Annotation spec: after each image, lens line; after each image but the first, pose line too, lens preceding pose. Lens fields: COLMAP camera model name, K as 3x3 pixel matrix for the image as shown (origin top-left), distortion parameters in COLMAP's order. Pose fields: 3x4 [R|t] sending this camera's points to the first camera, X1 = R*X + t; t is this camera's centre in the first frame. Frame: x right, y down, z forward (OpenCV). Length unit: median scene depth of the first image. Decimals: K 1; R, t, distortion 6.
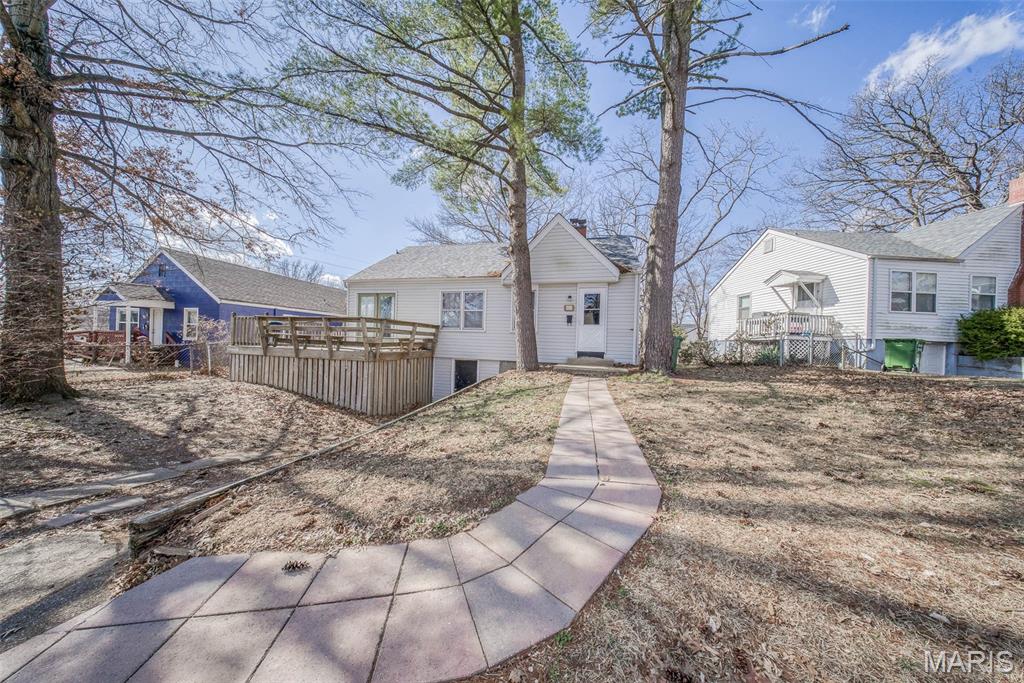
lens RADIAL K [[301.2, 0, 512.0], [0, 301.2, 341.5], [0, 0, 1]] dist [-0.003862, -0.000097]
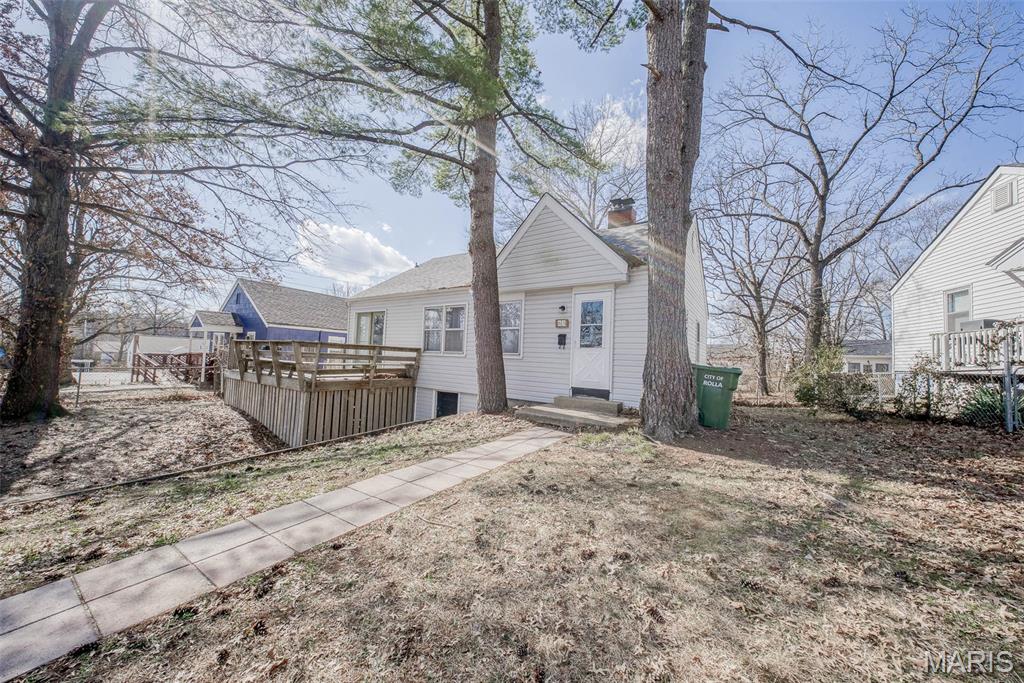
lens RADIAL K [[345.6, 0, 512.0], [0, 345.6, 341.5], [0, 0, 1]] dist [-0.001016, -0.001303]
pose [[0.940865, -0.008842, -0.338666, 0.351711], [-0.011410, 0.998265, -0.057762, -0.022824], [0.338589, 0.058210, 0.939132, 0.218774]]
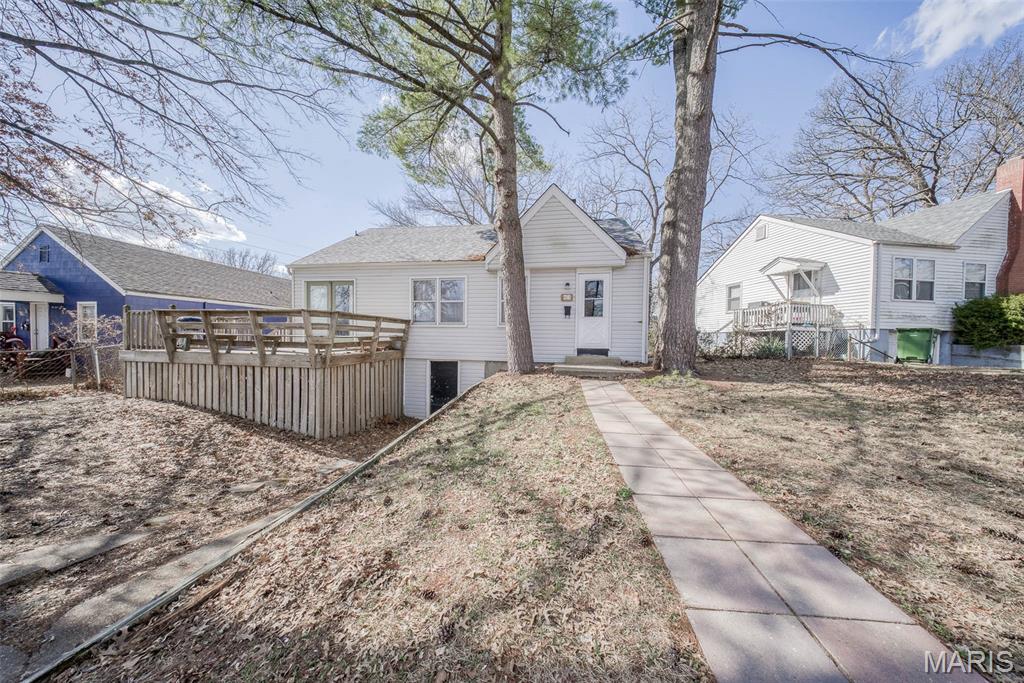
lens RADIAL K [[301.2, 0, 512.0], [0, 301.2, 341.5], [0, 0, 1]] dist [-0.003862, -0.000097]
pose [[0.995623, -0.018304, 0.091655, -0.043893], [0.016508, 0.999657, 0.020317, -0.007076], [-0.091996, -0.018715, 0.995584, 0.169146]]
